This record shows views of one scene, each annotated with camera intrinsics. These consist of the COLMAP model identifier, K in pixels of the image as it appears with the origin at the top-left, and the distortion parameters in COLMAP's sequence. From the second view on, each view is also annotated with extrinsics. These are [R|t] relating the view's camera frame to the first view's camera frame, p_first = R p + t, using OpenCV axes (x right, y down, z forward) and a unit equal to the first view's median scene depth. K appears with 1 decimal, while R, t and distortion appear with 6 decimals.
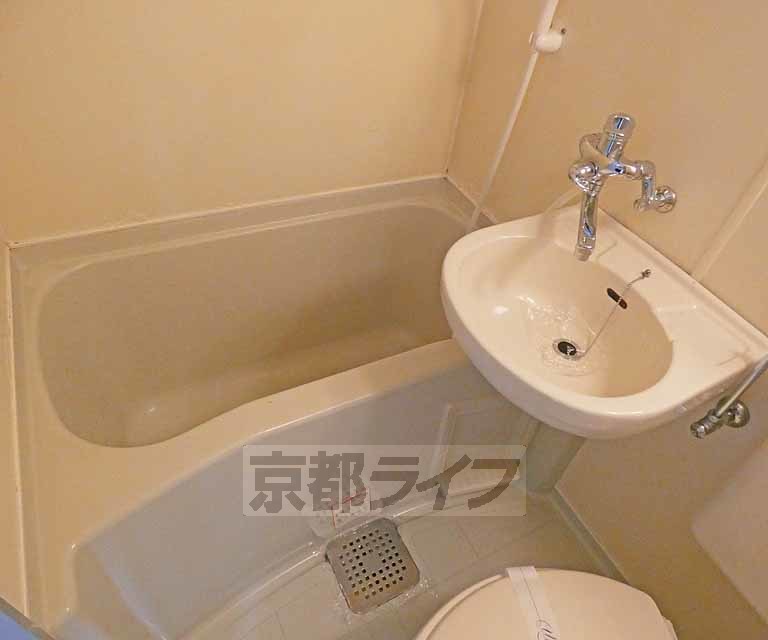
lens RADIAL K [[489.3, 0, 384.0], [0, 489.3, 320.0], [0, 0, 1]] dist [0.001067, -0.000363]
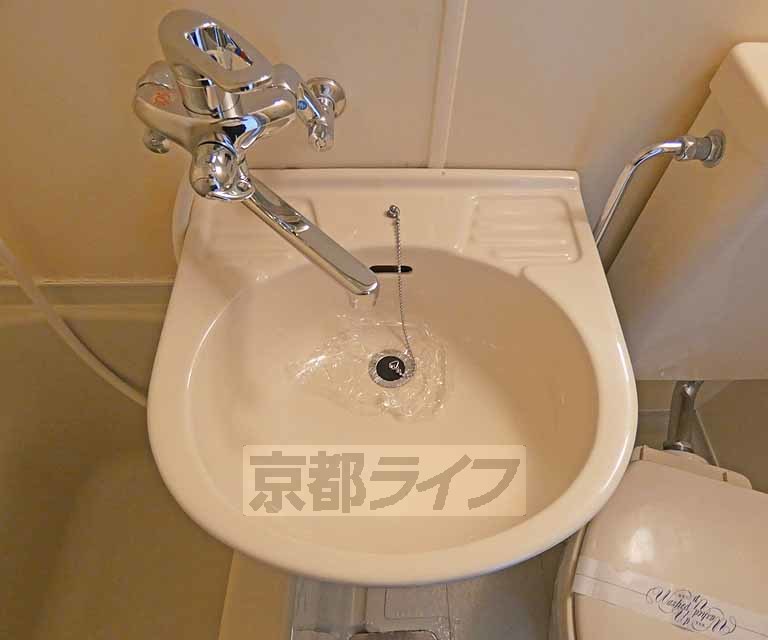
lens RADIAL K [[489.3, 0, 384.0], [0, 489.3, 320.0], [0, 0, 1]] dist [0.001067, -0.000363]
pose [[0.427630, -0.807028, 0.407233, 0.161116], [0.648028, 0.587777, 0.484332, -0.306125], [-0.630231, 0.056783, 0.774328, 0.510508]]
